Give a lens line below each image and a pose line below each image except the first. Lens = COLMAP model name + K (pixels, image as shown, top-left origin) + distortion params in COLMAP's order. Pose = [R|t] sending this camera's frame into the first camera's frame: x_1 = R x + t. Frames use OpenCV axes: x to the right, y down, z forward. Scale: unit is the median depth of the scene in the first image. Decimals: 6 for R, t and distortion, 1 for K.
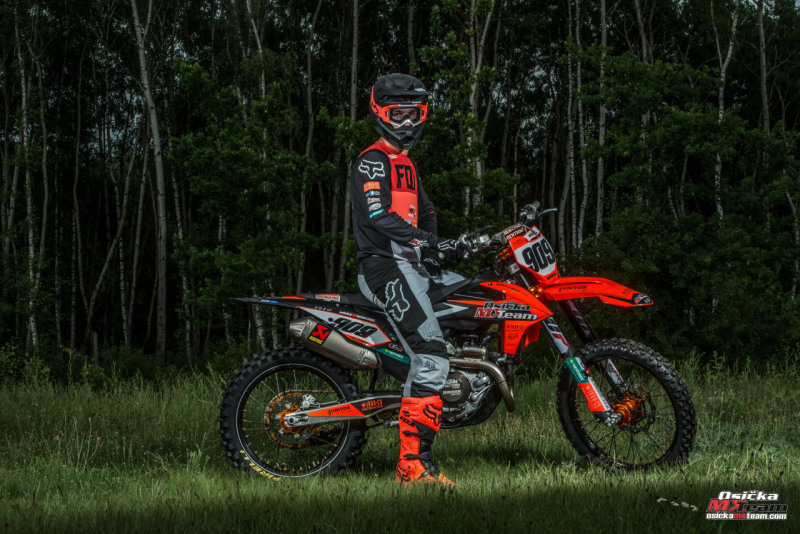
lens RADIAL K [[1729.4, 0, 400.0], [0, 1729.4, 267.0], [0, 0, 1]] dist [-0.198904, 0.371107]
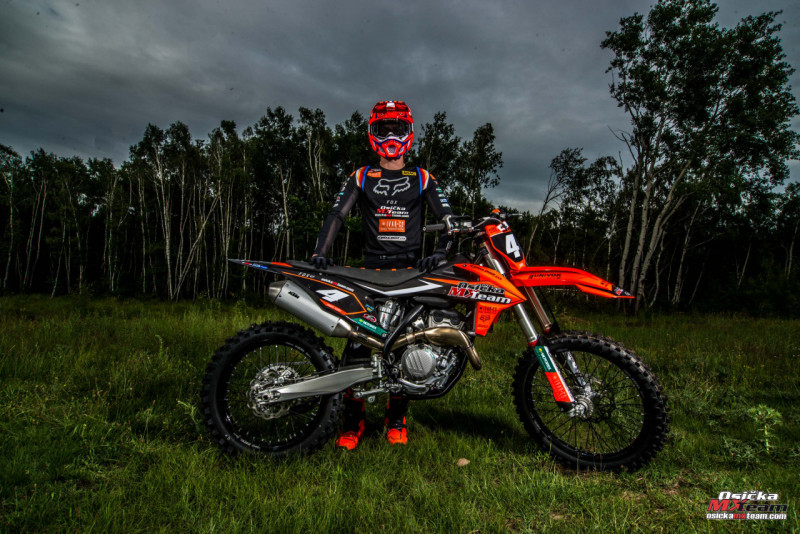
lens RADIAL K [[462.9, 0, 400.0], [0, 462.9, 267.0], [0, 0, 1]] dist [-0.002262, -0.000292]
pose [[0.994750, 0.056037, 0.085624, -0.003799], [-0.054892, 0.998369, -0.015670, 0.006496], [-0.086363, 0.010888, 0.996204, 0.277790]]
